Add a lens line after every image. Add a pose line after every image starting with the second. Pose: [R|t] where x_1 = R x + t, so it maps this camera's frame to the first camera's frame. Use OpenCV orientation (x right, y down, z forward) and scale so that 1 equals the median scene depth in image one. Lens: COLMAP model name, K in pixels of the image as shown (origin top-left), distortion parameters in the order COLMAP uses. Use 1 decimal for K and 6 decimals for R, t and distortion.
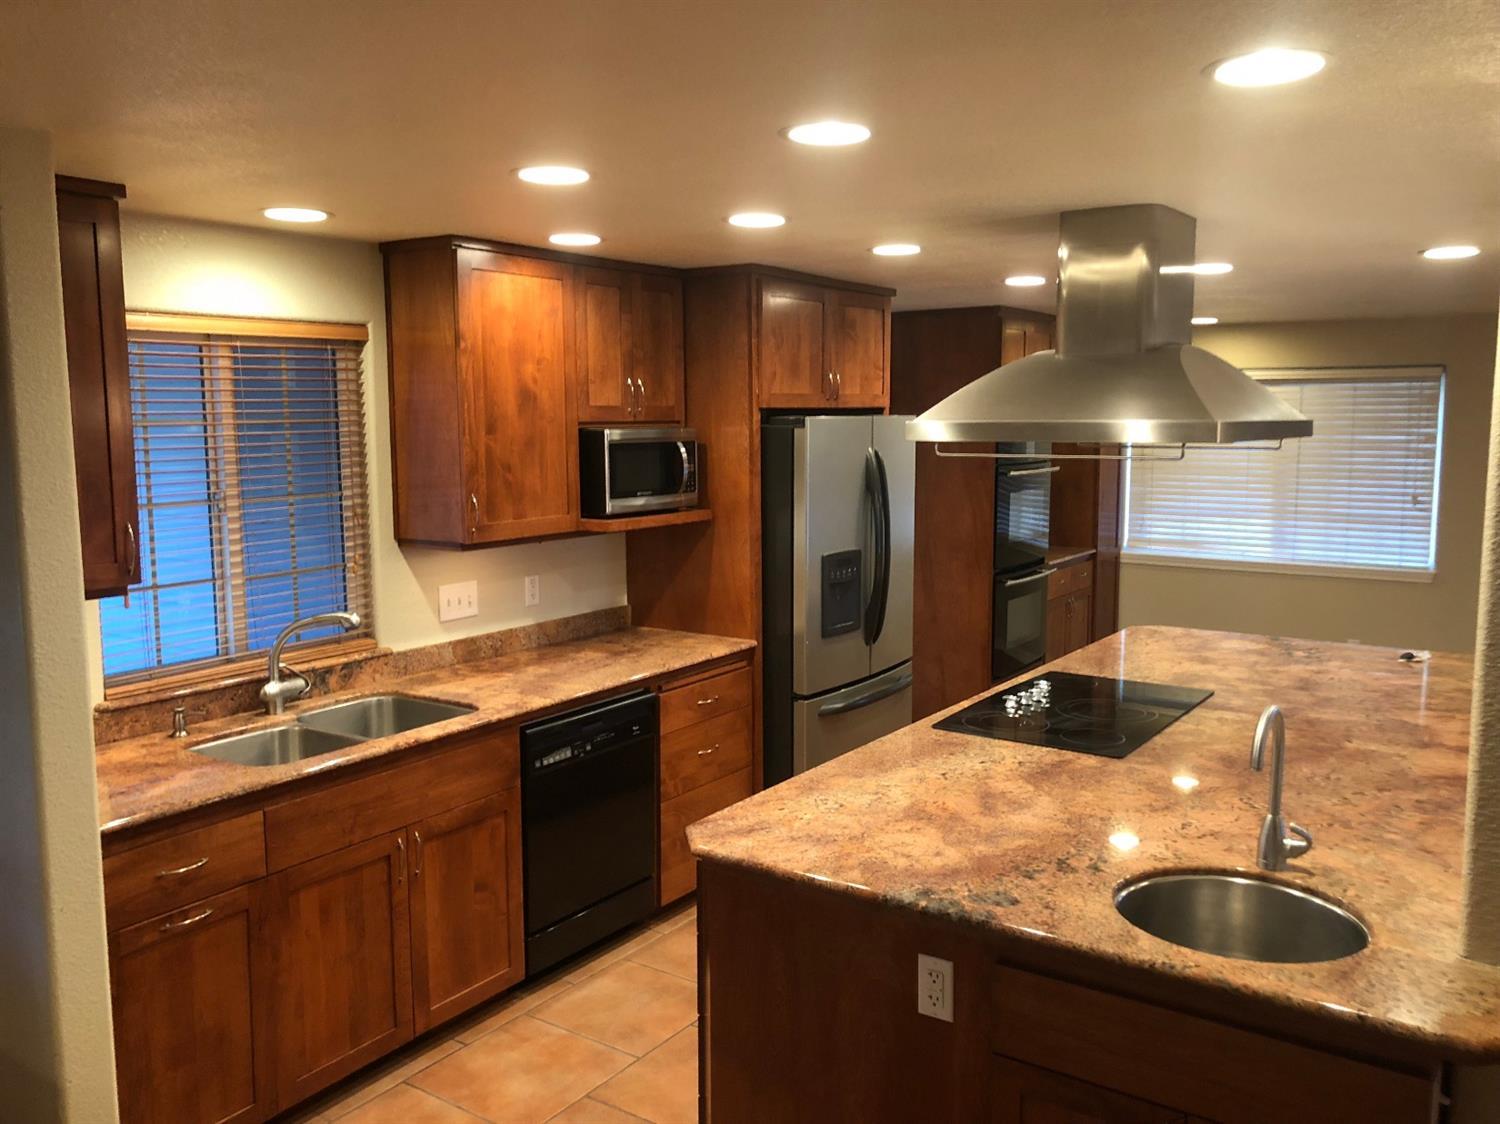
lens RADIAL K [[1240.1, 0, 750.0], [0, 1240.1, 562.0], [0, 0, 1]] dist [0.042974, -0.079995]
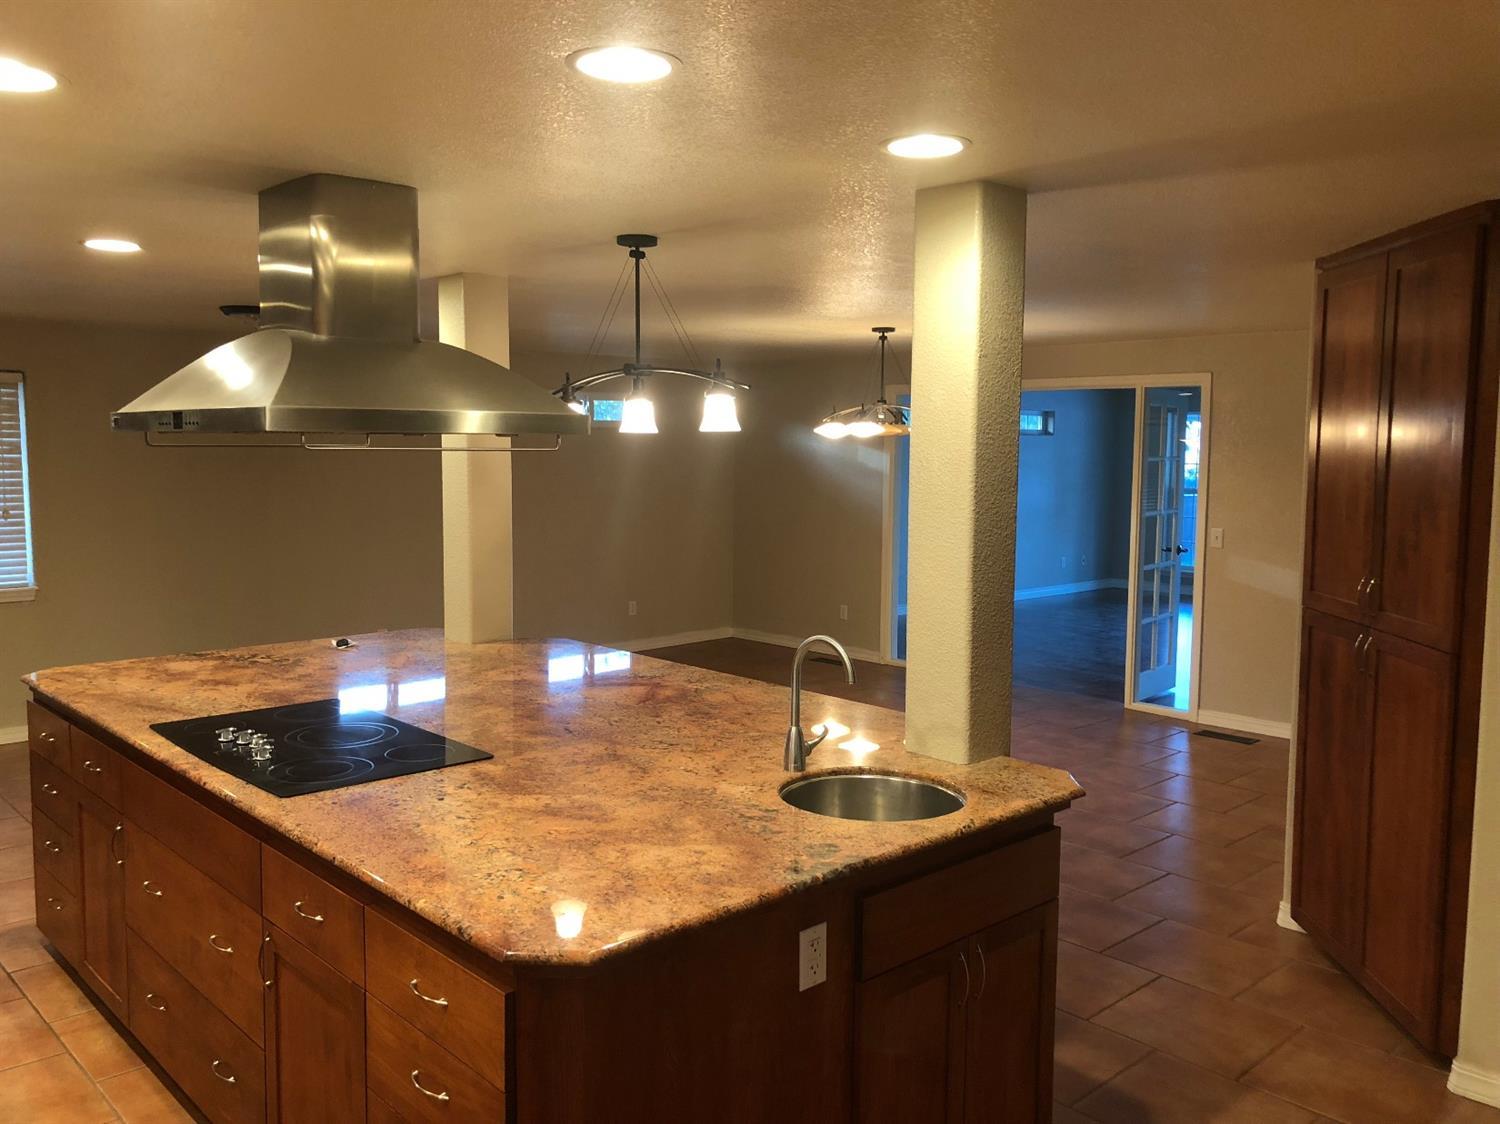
lens RADIAL K [[1240.1, 0, 750.0], [0, 1240.1, 562.0], [0, 0, 1]] dist [0.042974, -0.079995]
pose [[0.214179, -0.095476, 0.972117, -0.681585], [0.113398, 0.990913, 0.072338, -0.048094], [-0.970190, 0.094742, 0.223060, 0.656253]]
